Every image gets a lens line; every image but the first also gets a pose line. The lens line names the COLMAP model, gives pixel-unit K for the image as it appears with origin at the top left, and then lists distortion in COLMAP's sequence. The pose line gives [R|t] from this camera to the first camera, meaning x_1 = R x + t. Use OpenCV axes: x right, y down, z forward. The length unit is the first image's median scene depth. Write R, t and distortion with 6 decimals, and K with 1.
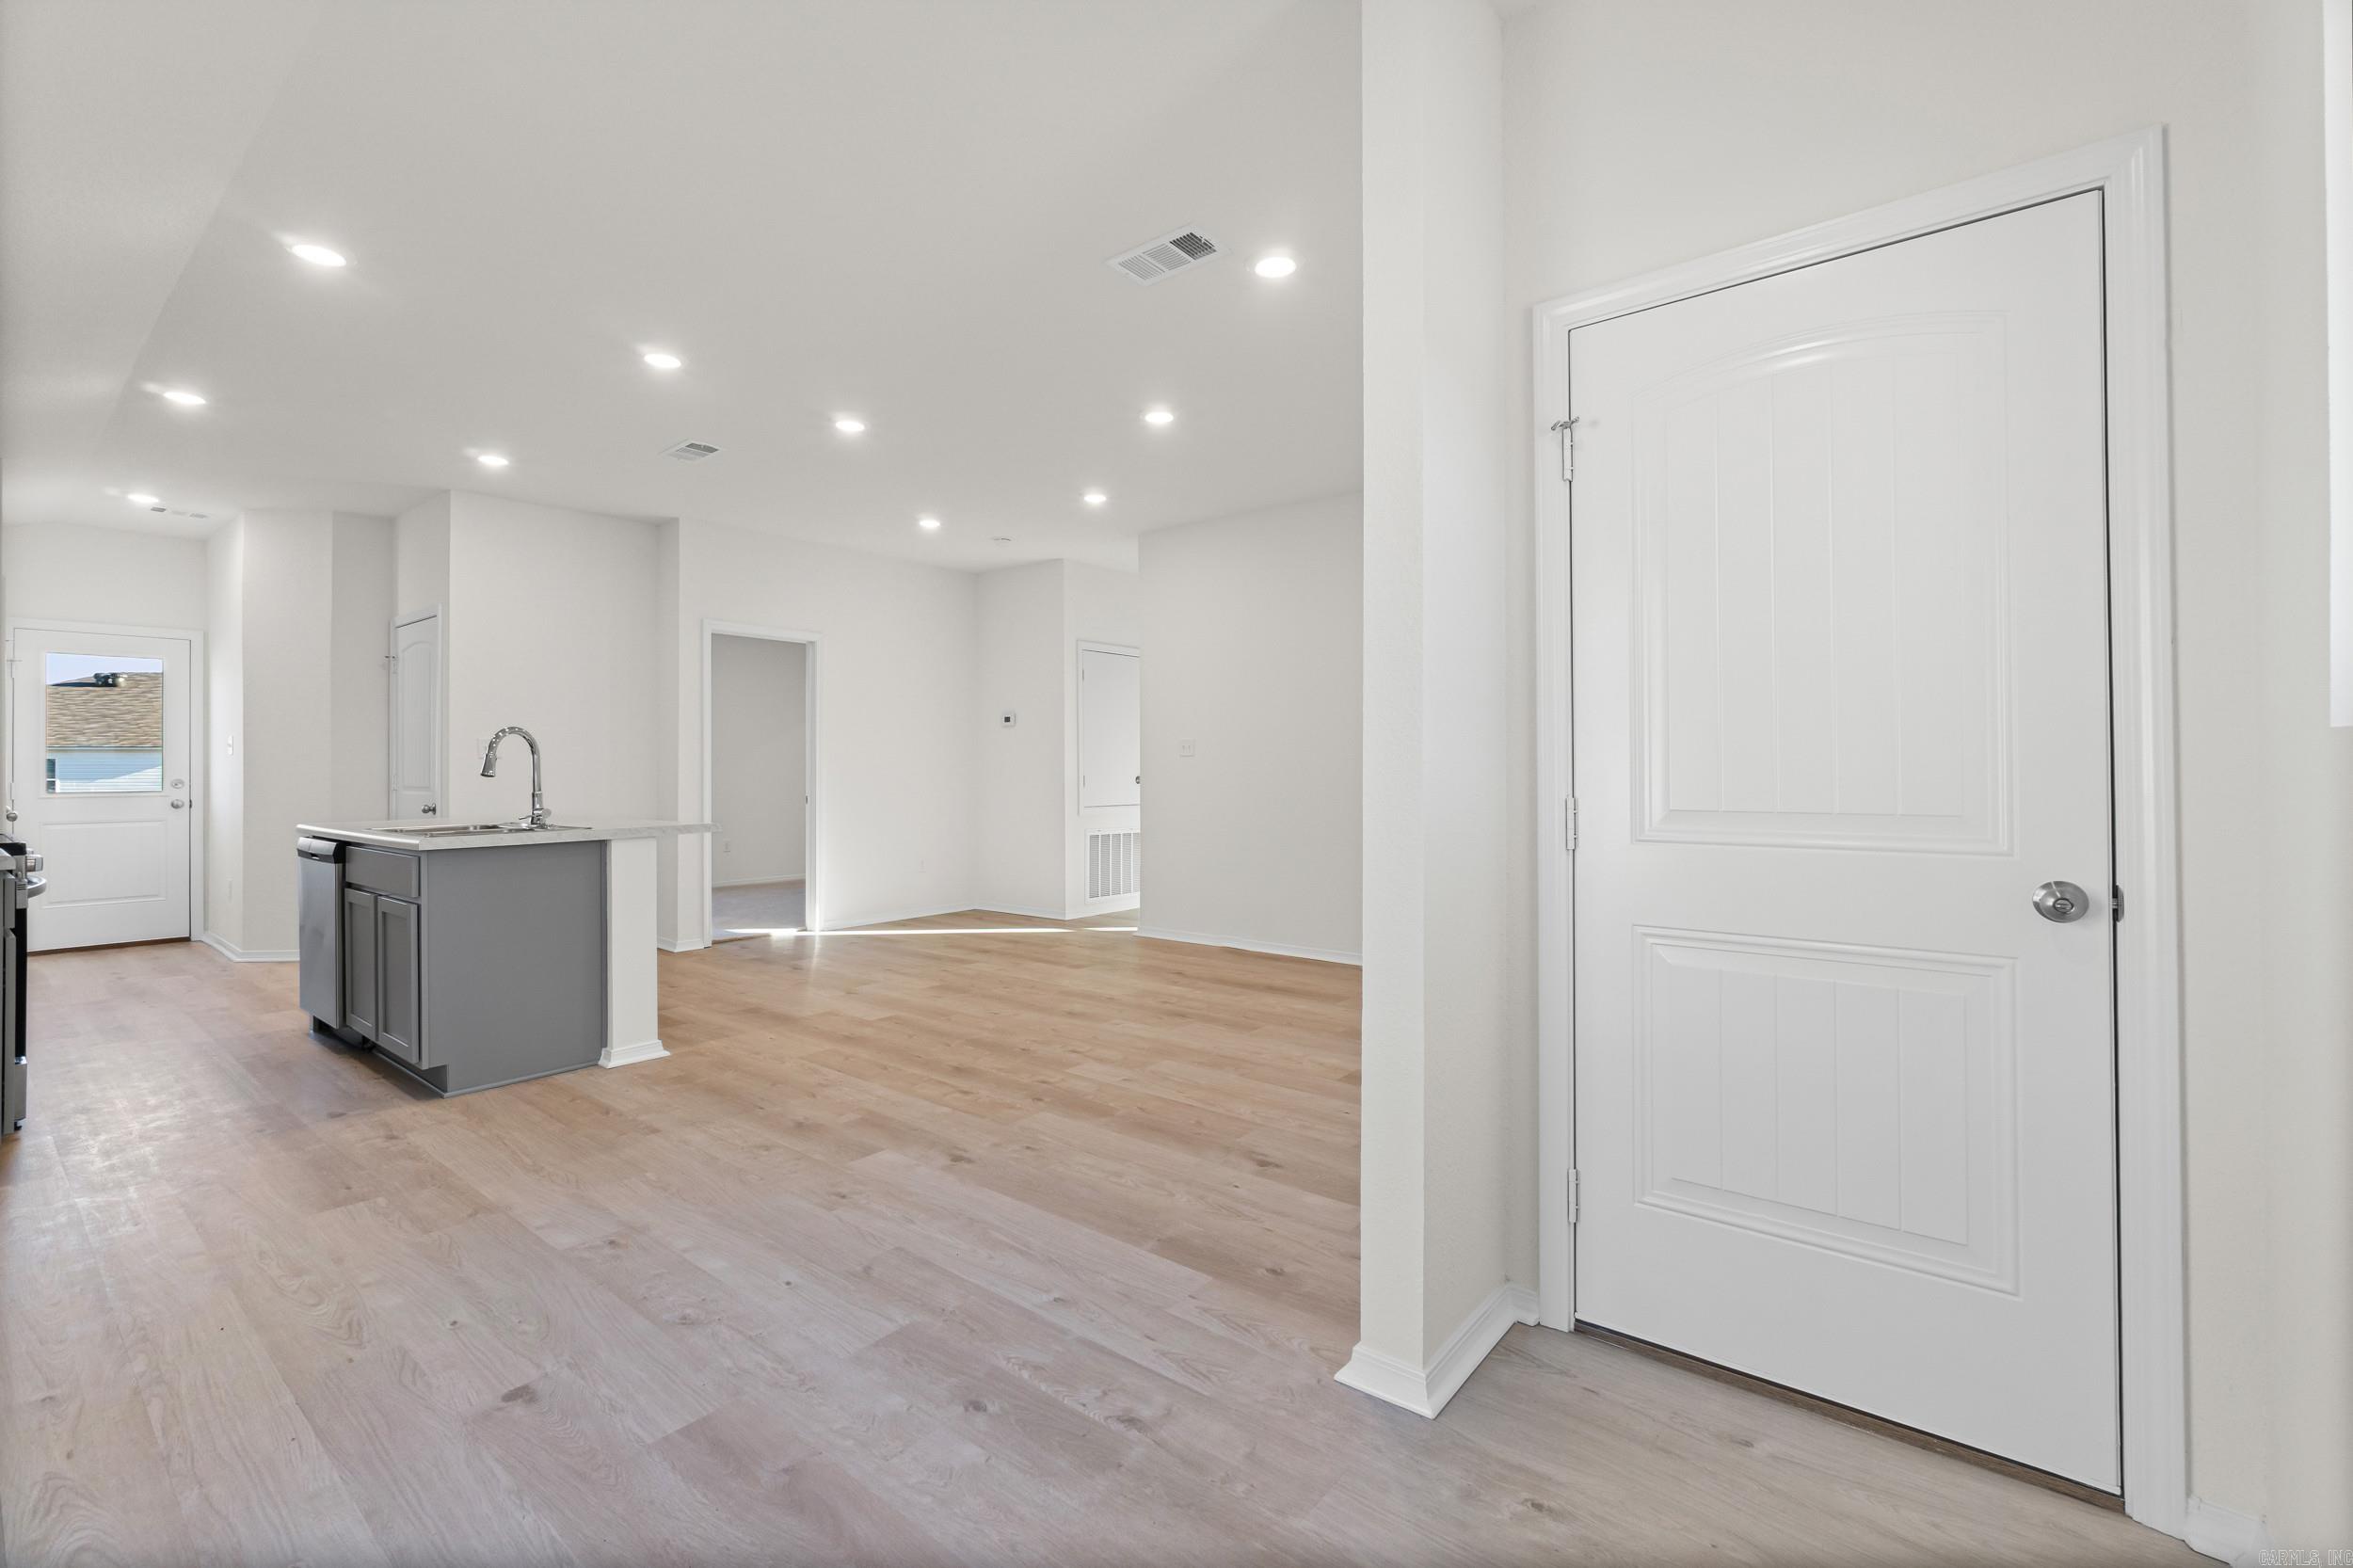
lens RADIAL K [[1005.6, 0, 1158.5], [0, 1005.6, 770.7], [0, 0, 1]] dist [-0.010600, 0.001037]
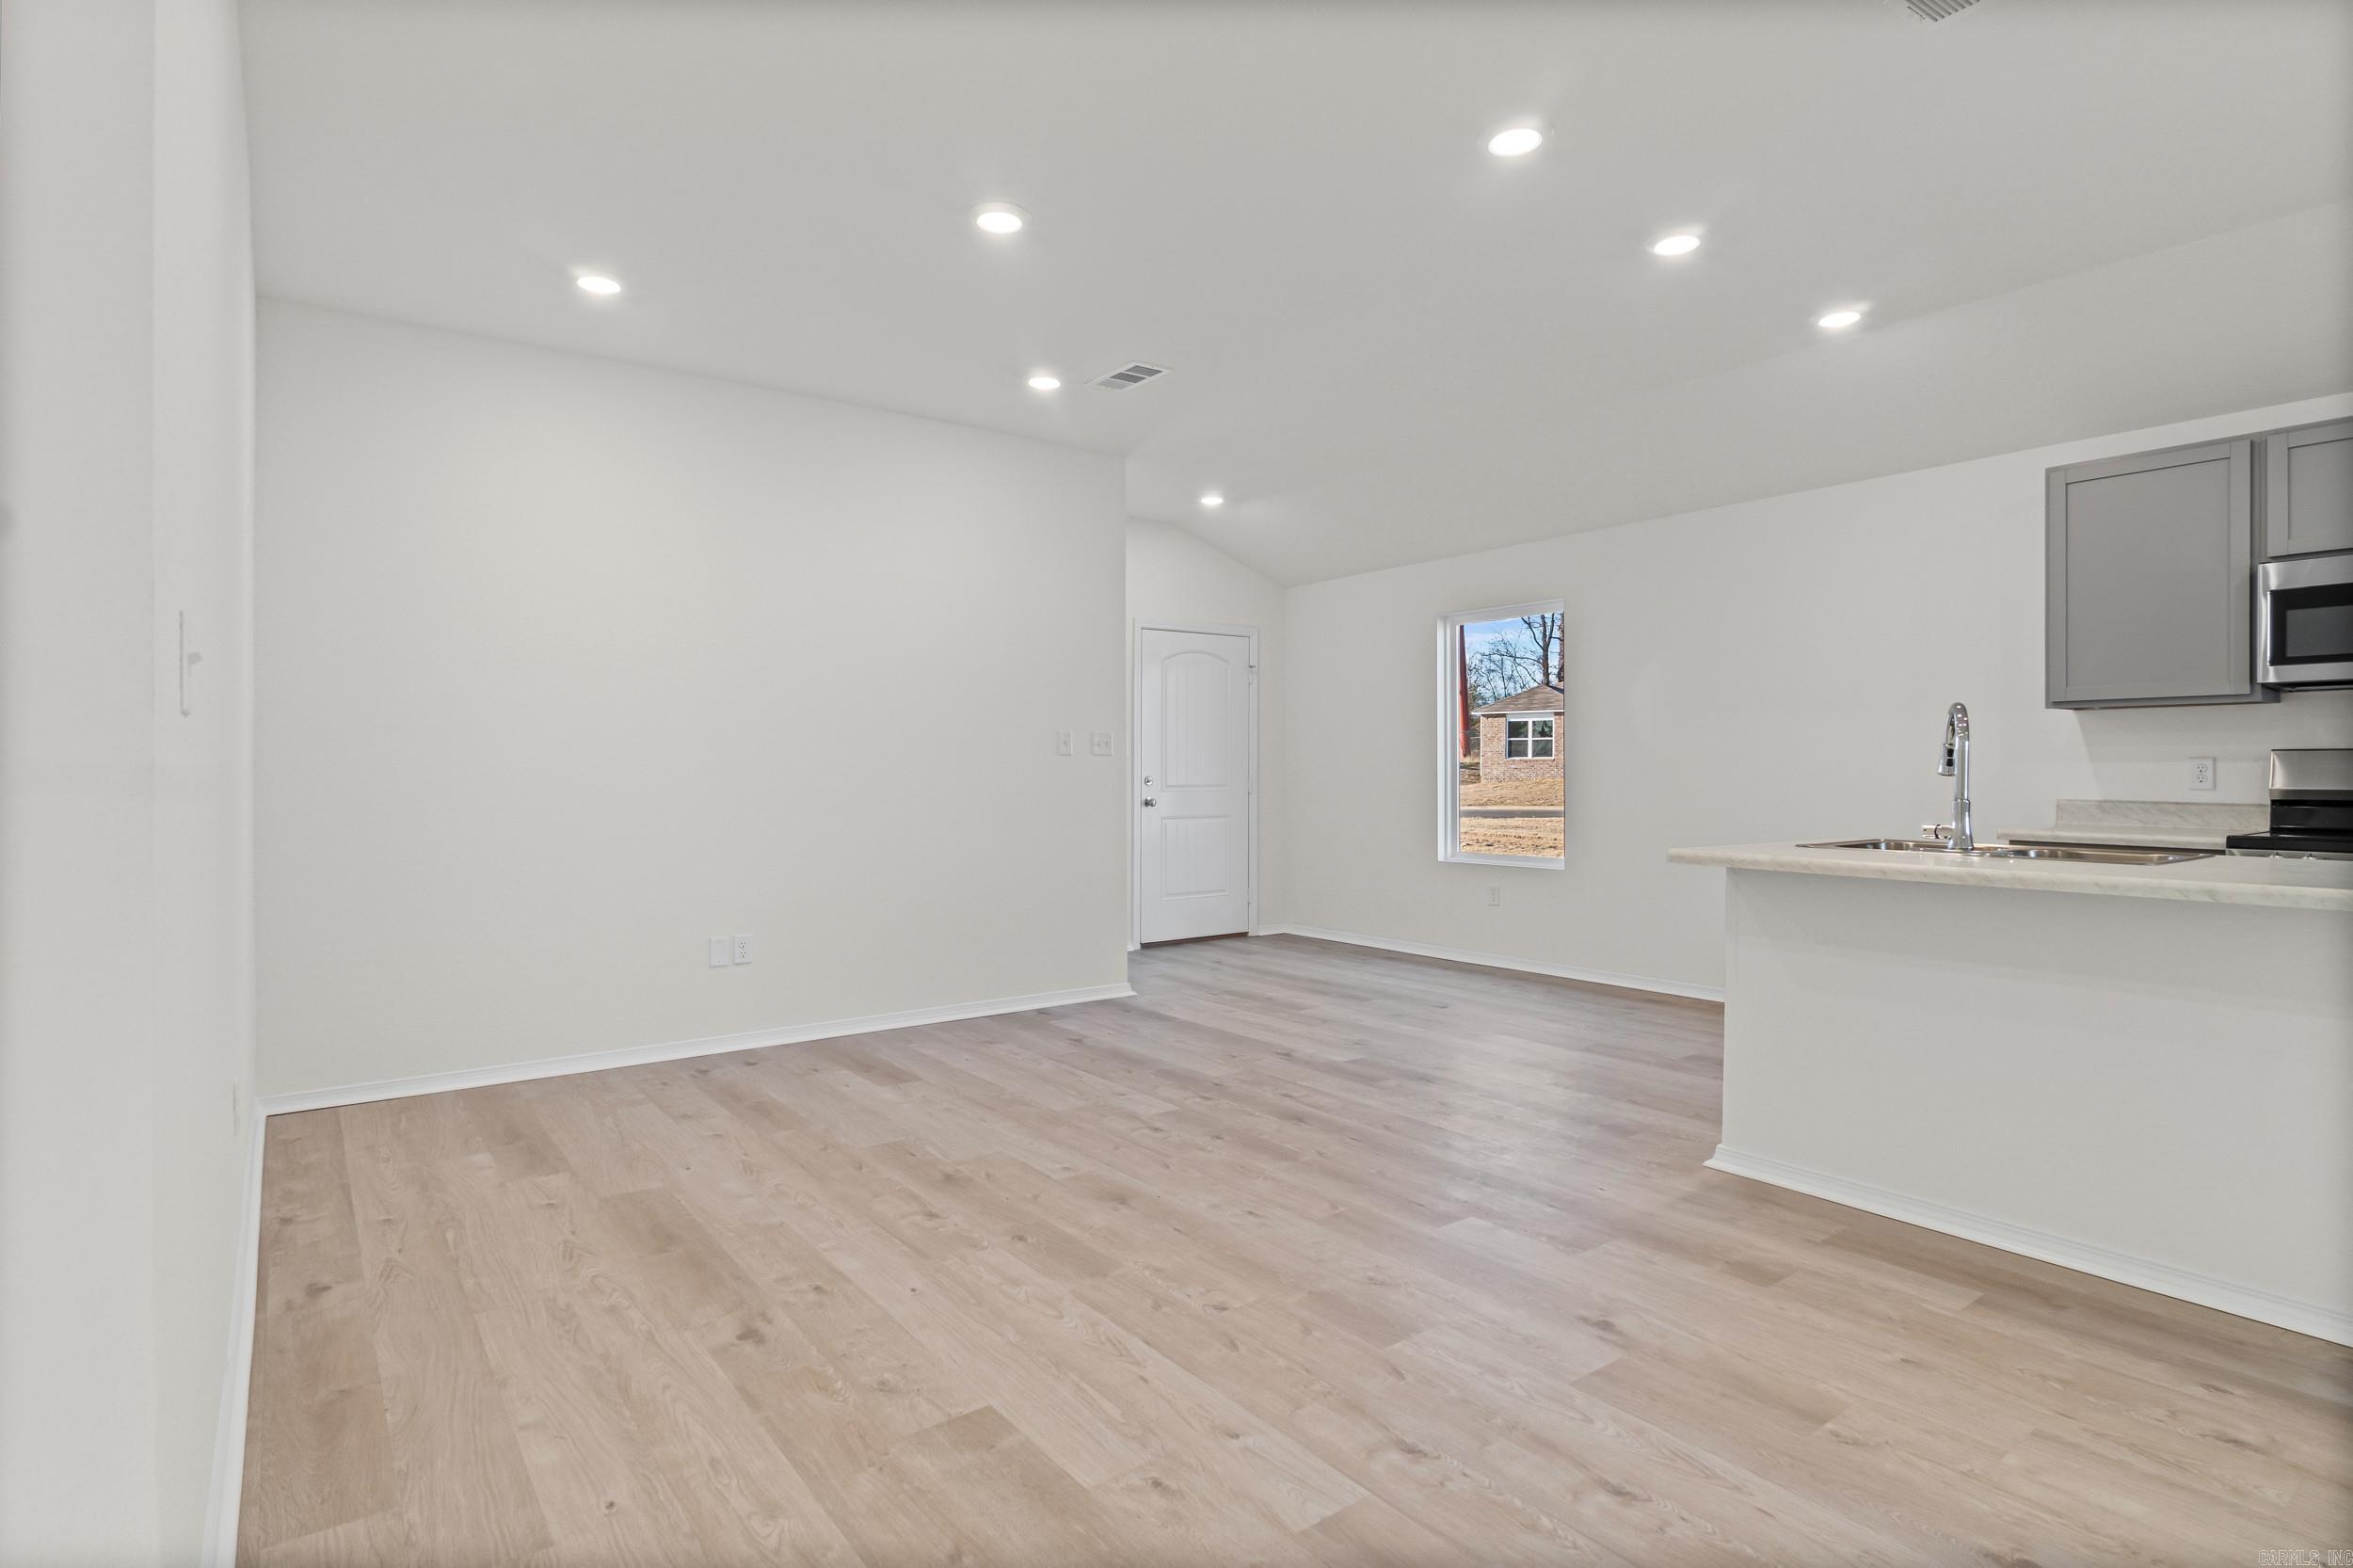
lens RADIAL K [[1192.0, 0, 1152.5], [0, 1192.0, 774.4], [0, 0, 1]] dist [-0.011072, 0.004534]
pose [[-0.966164, 0.006879, 0.257838, -0.355483], [0.009133, 0.999930, 0.007544, -0.005812], [-0.257768, 0.009643, -0.966159, 2.087764]]
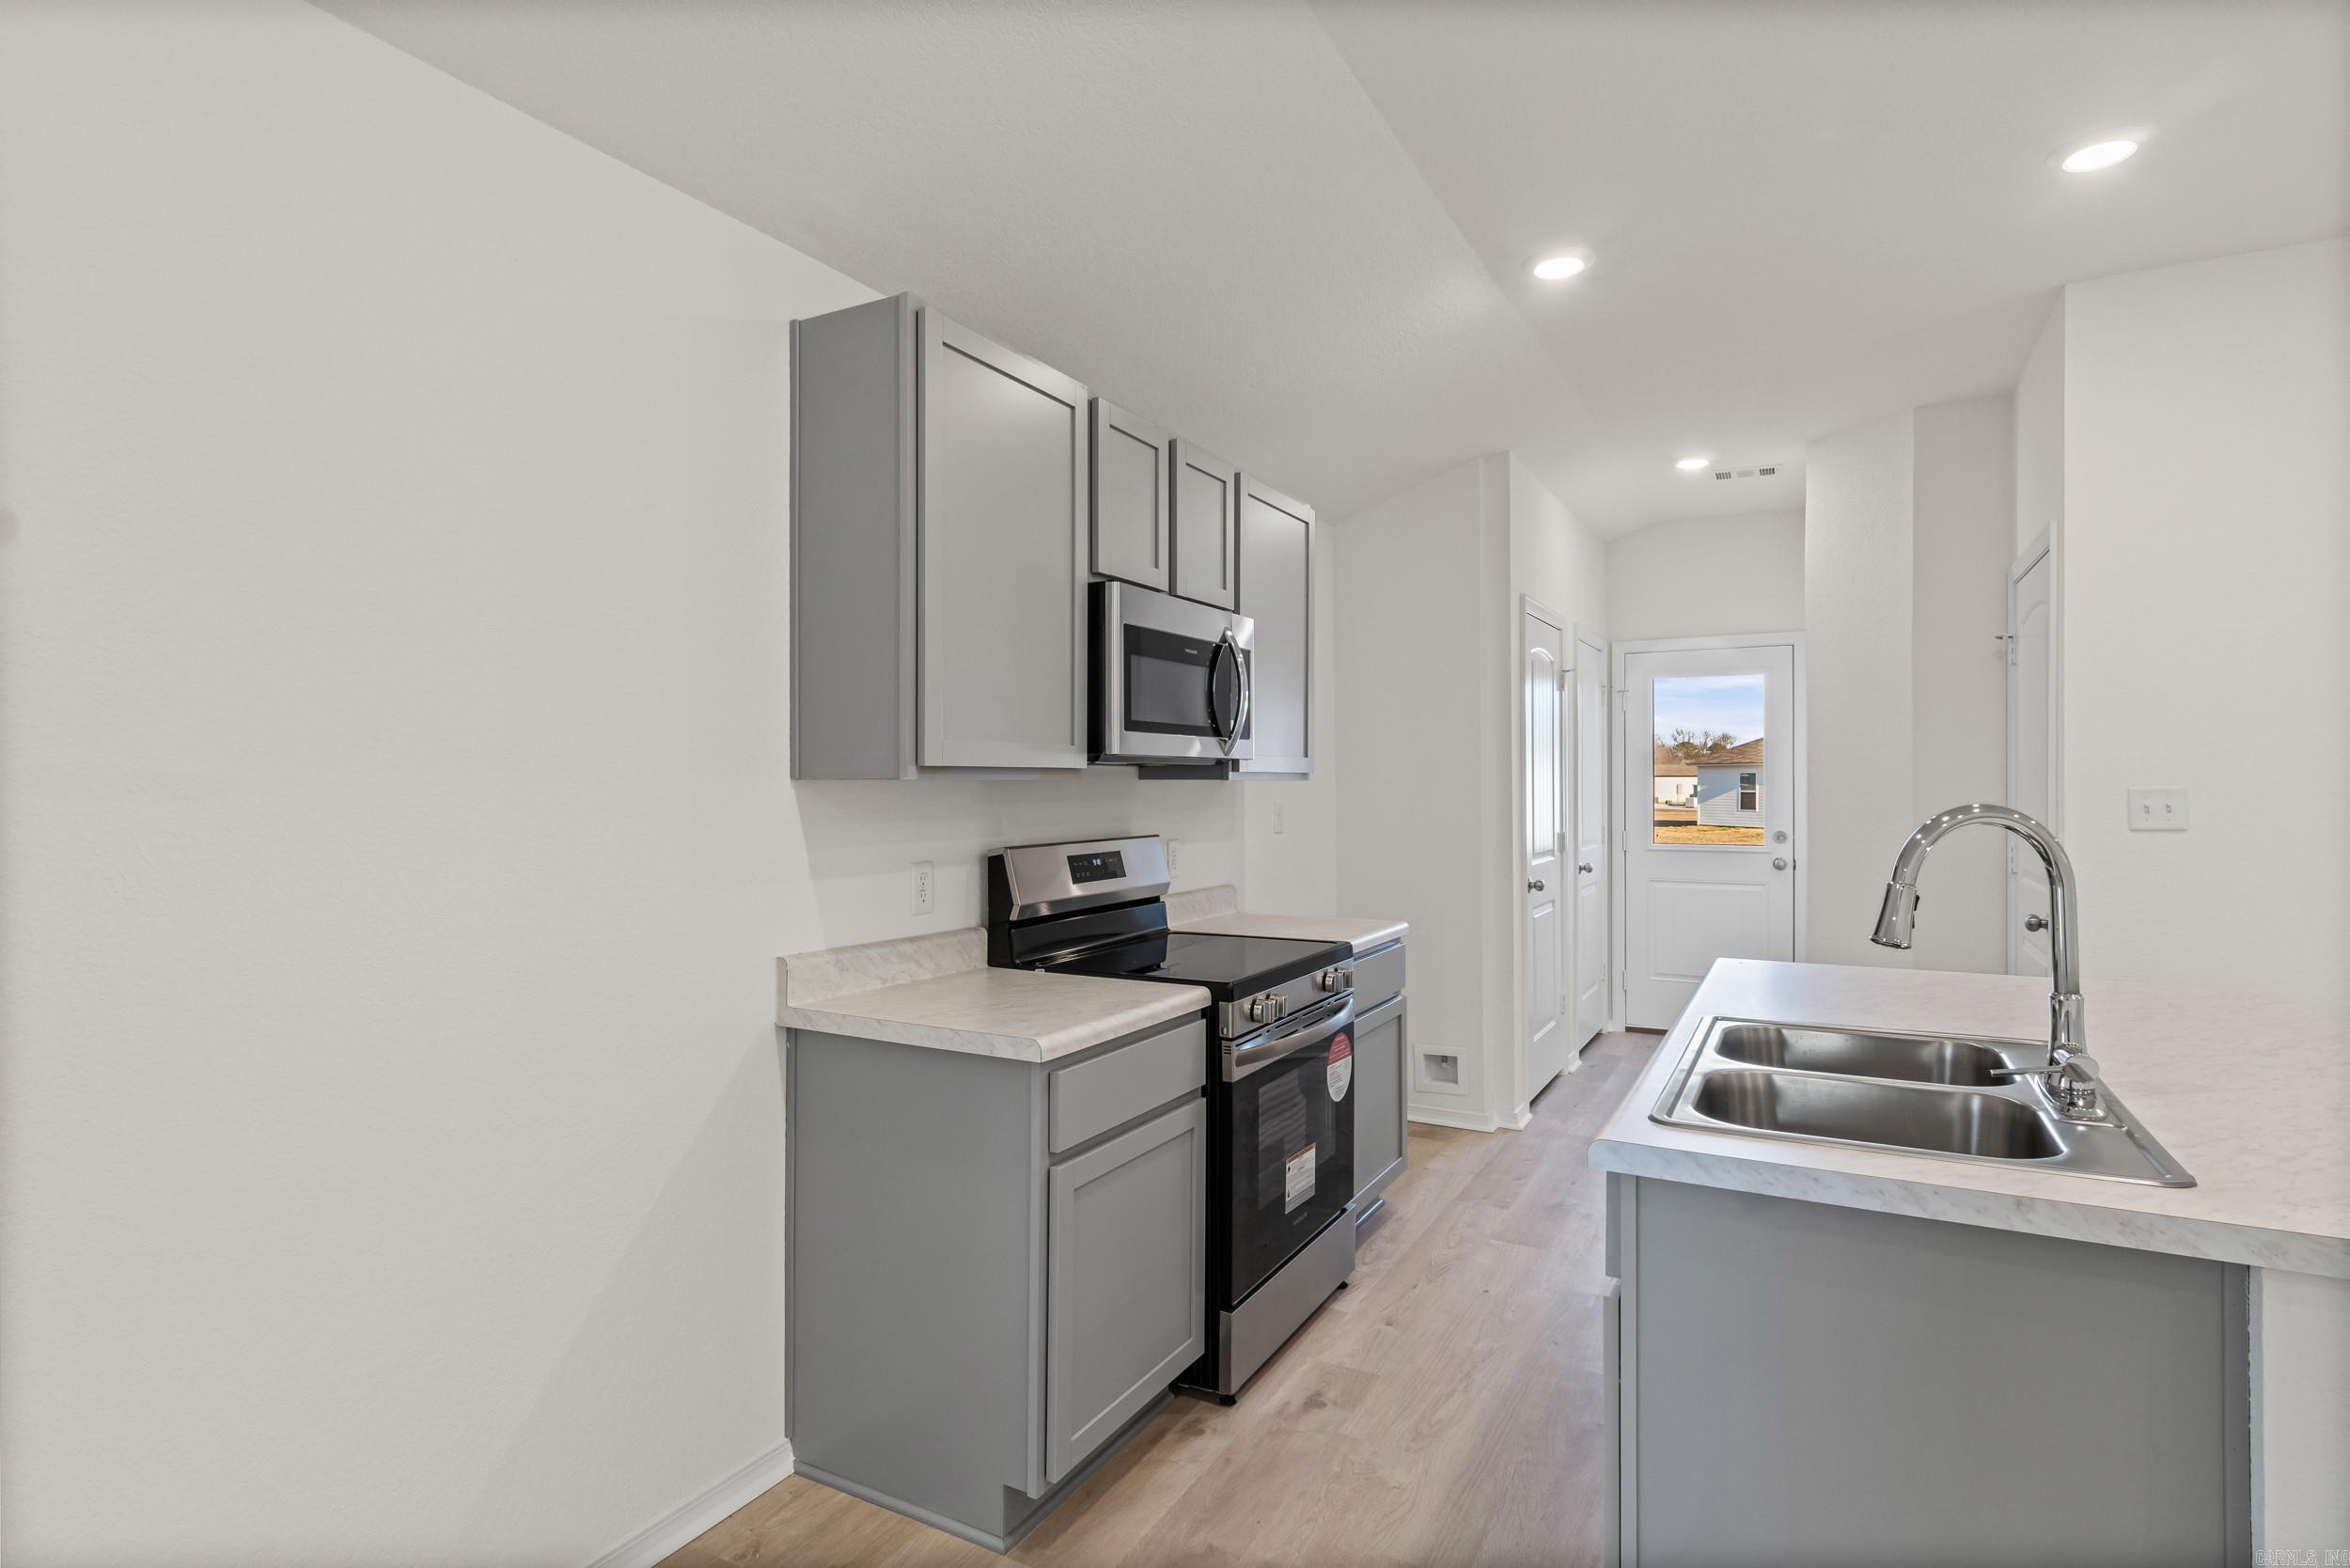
lens RADIAL K [[1190.5, 0, 1144.1], [0, 1190.5, 764.4], [0, 0, 1]] dist [-0.011072, 0.004534]
pose [[0.148670, -0.010060, -0.988836, -0.308986], [-0.001573, 0.999945, -0.010410, -0.056912], [0.988886, 0.003103, 0.148646, 0.710424]]
